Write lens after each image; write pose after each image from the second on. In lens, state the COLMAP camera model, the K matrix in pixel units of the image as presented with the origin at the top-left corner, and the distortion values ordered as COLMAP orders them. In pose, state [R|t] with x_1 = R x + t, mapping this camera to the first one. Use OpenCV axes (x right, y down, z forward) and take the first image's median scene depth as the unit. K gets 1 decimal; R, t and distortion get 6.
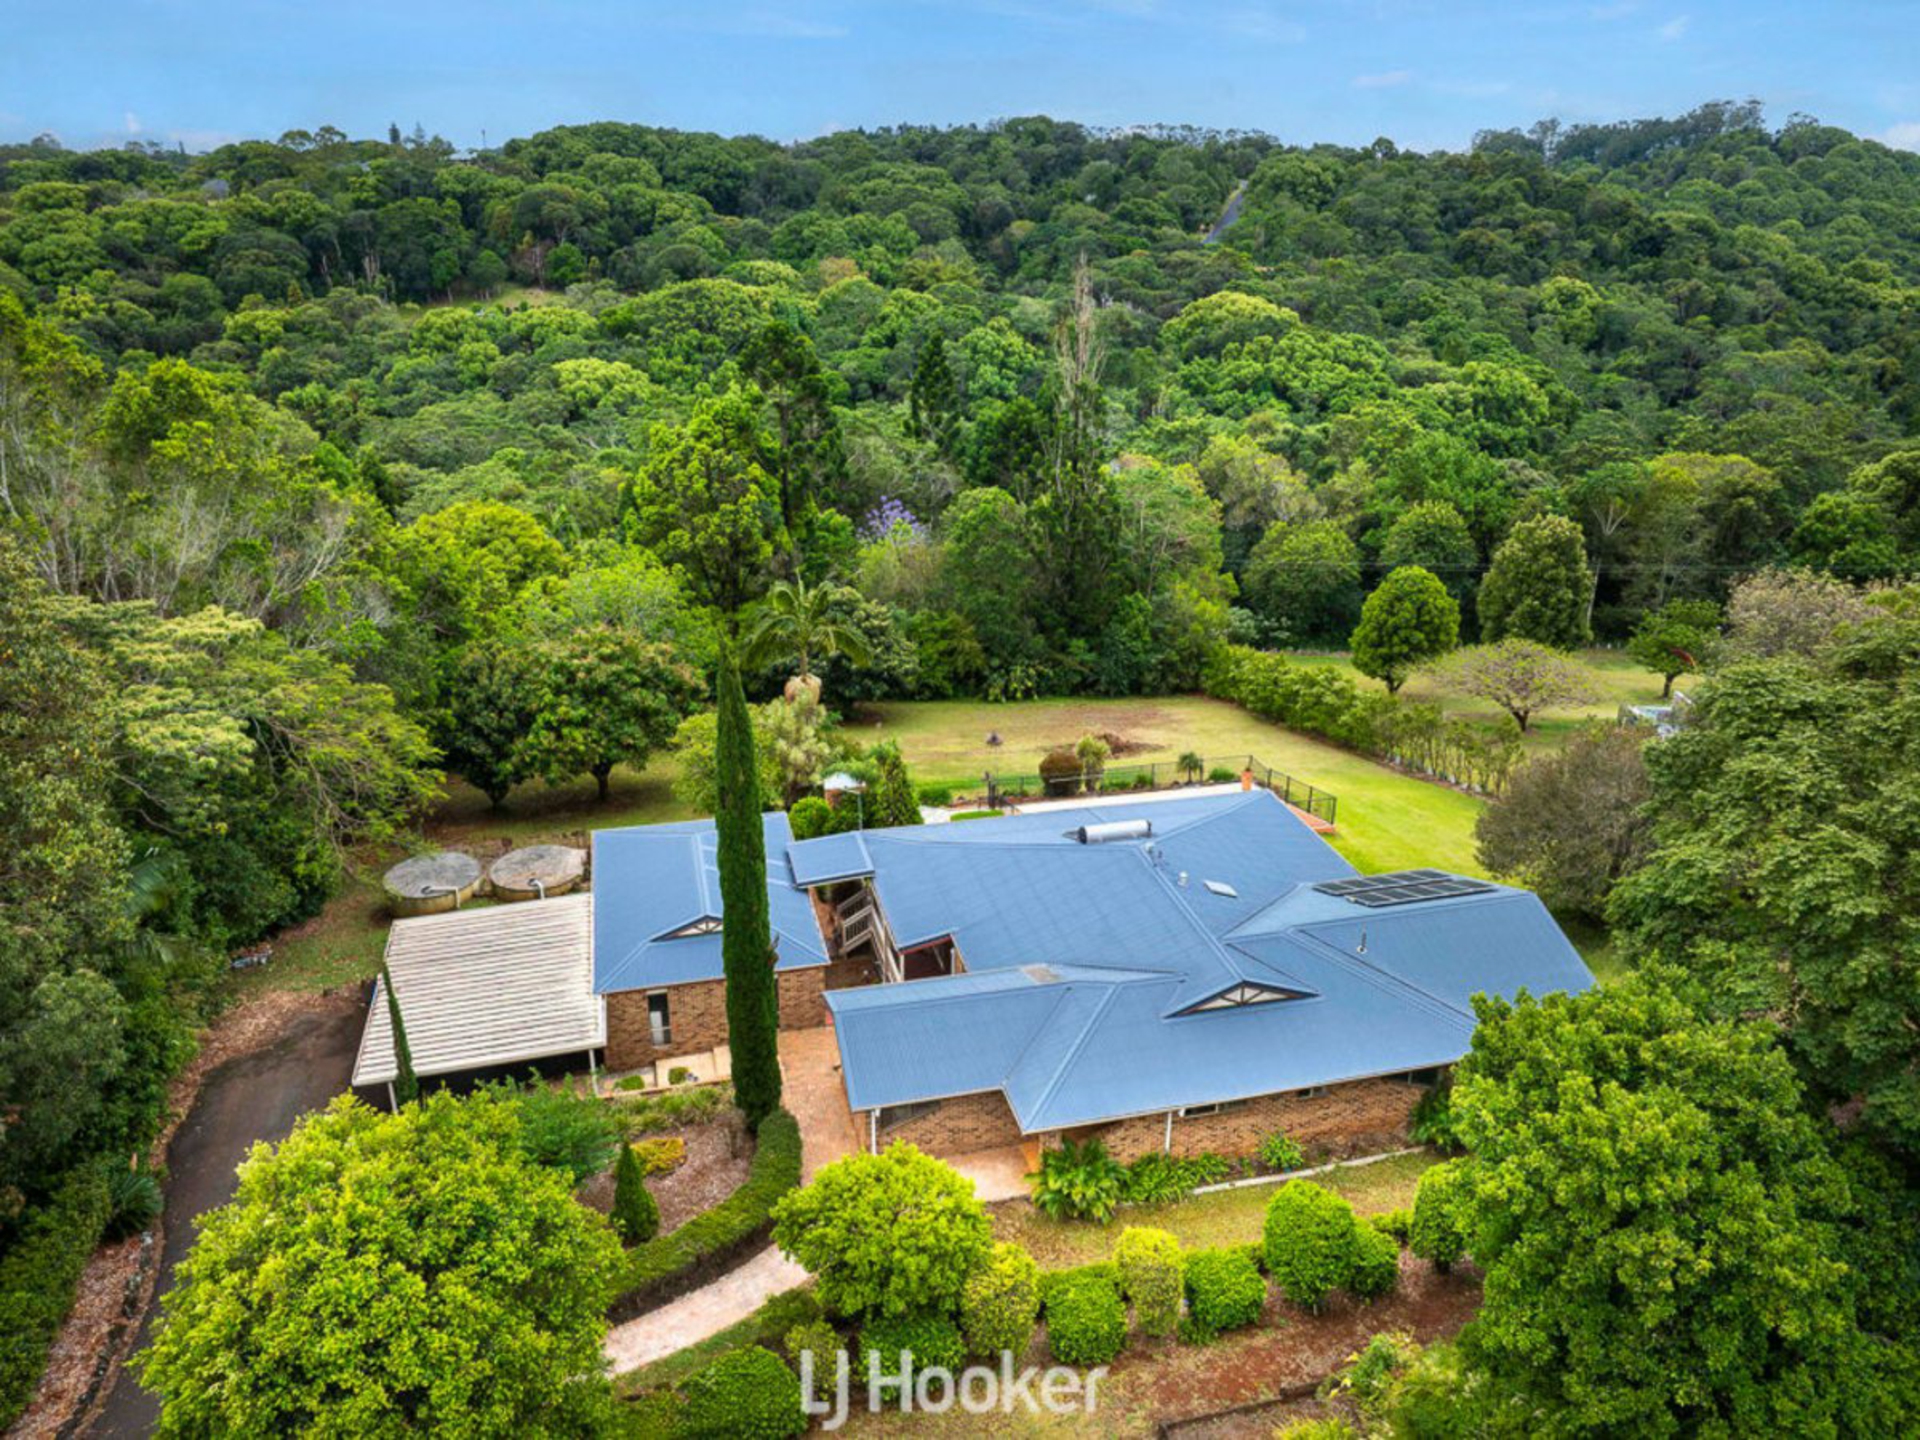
lens RADIAL K [[1348.2, 0, 960.0], [0, 1348.2, 720.0], [0, 0, 1]] dist [-0.038049, -0.003440]
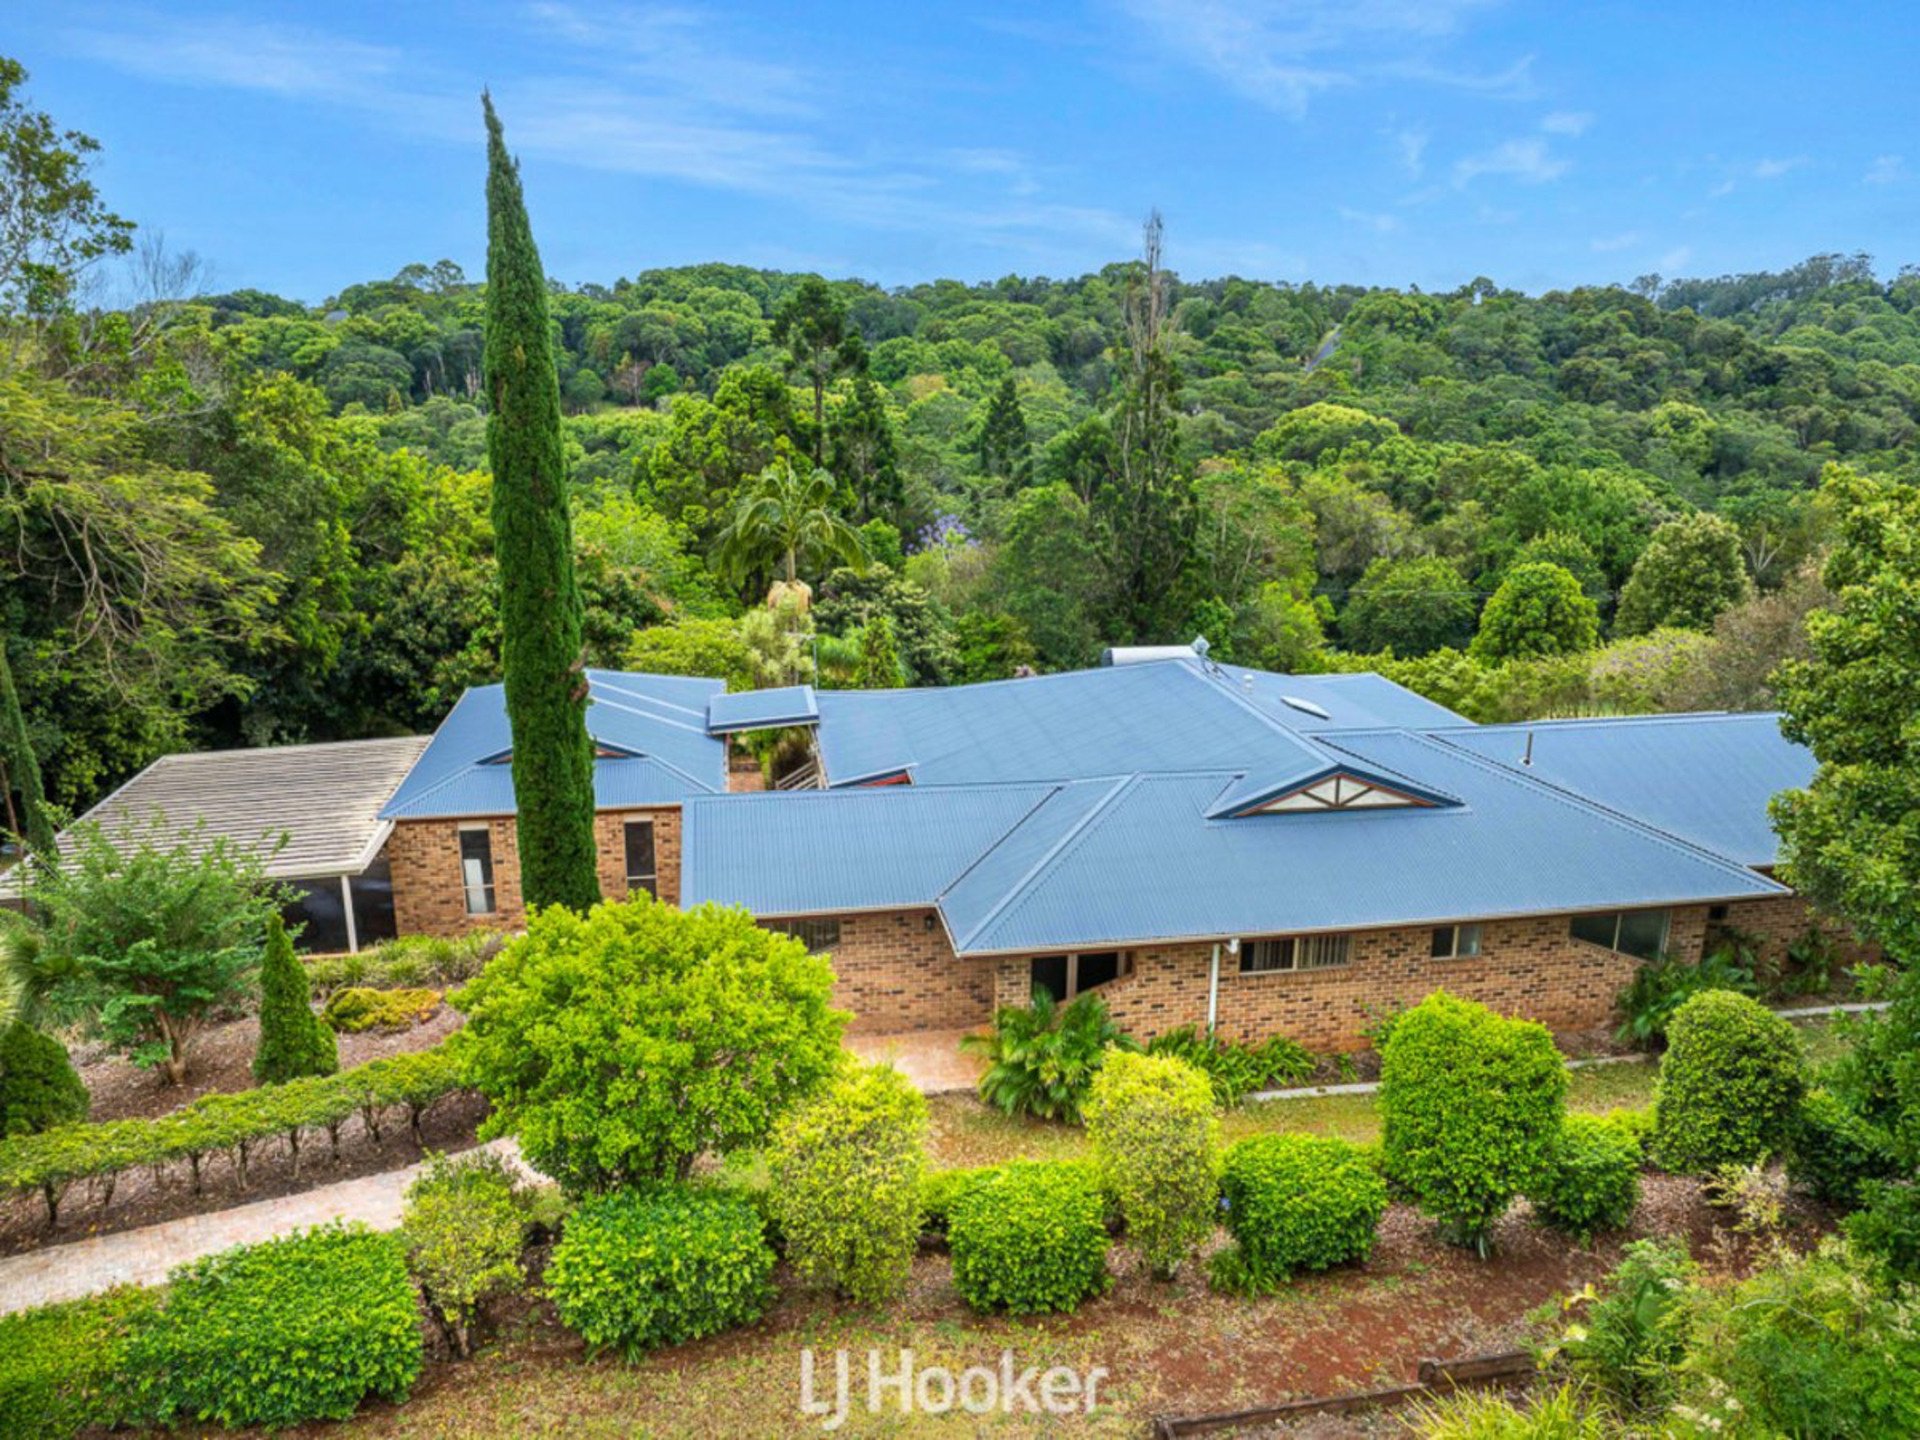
lens RADIAL K [[1348.2, 0, 960.0], [0, 1348.2, 720.0], [0, 0, 1]] dist [-0.038049, -0.003440]
pose [[0.997321, 0.018944, -0.070651, 0.018801], [-0.027070, 0.992891, -0.115906, 0.058647], [0.067953, 0.117509, 0.990744, 0.087212]]
